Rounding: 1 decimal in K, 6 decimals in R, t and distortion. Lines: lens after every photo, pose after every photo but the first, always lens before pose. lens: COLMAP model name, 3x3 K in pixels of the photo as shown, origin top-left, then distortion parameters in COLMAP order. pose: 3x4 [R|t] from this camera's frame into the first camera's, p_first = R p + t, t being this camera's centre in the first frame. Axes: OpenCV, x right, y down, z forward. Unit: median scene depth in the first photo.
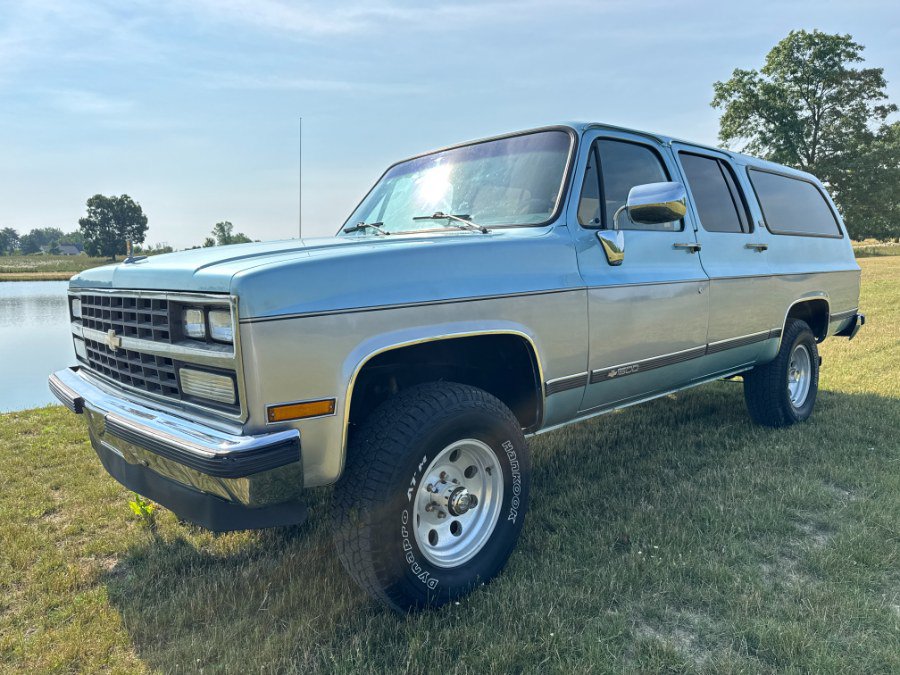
lens RADIAL K [[654.2, 0, 439.2], [0, 654.2, 337.2], [0, 0, 1]] dist [0.004505, -0.002204]
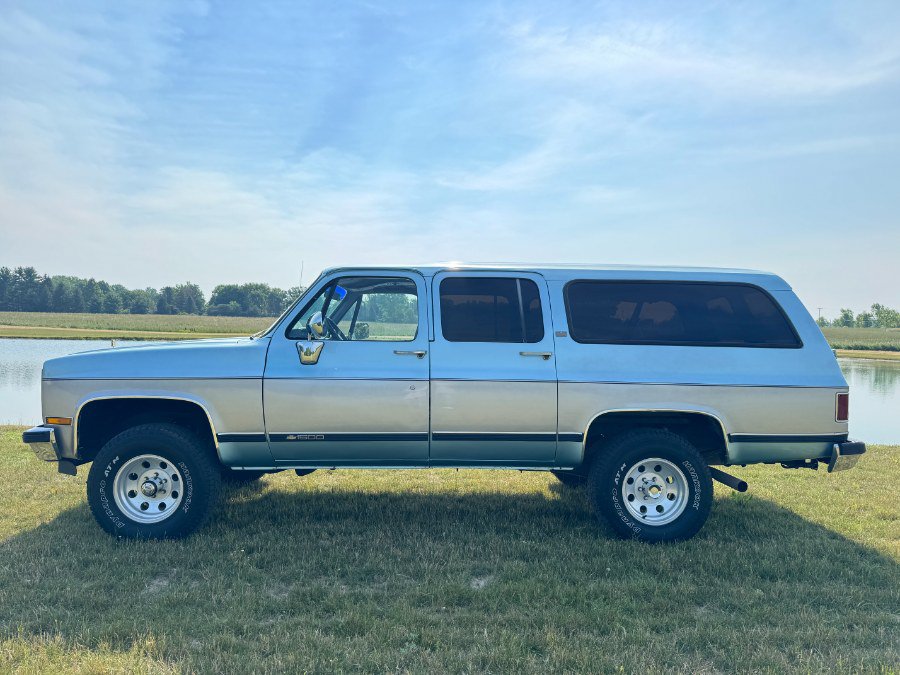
lens RADIAL K [[649.3, 0, 450.0], [0, 649.3, 337.5], [0, 0, 1]] dist [0.062113, -0.069933]
pose [[0.751001, 0.030823, -0.659581, 1.038898], [-0.102269, 0.992286, -0.070073, -0.070558], [0.652333, 0.120080, 0.748360, 0.069596]]
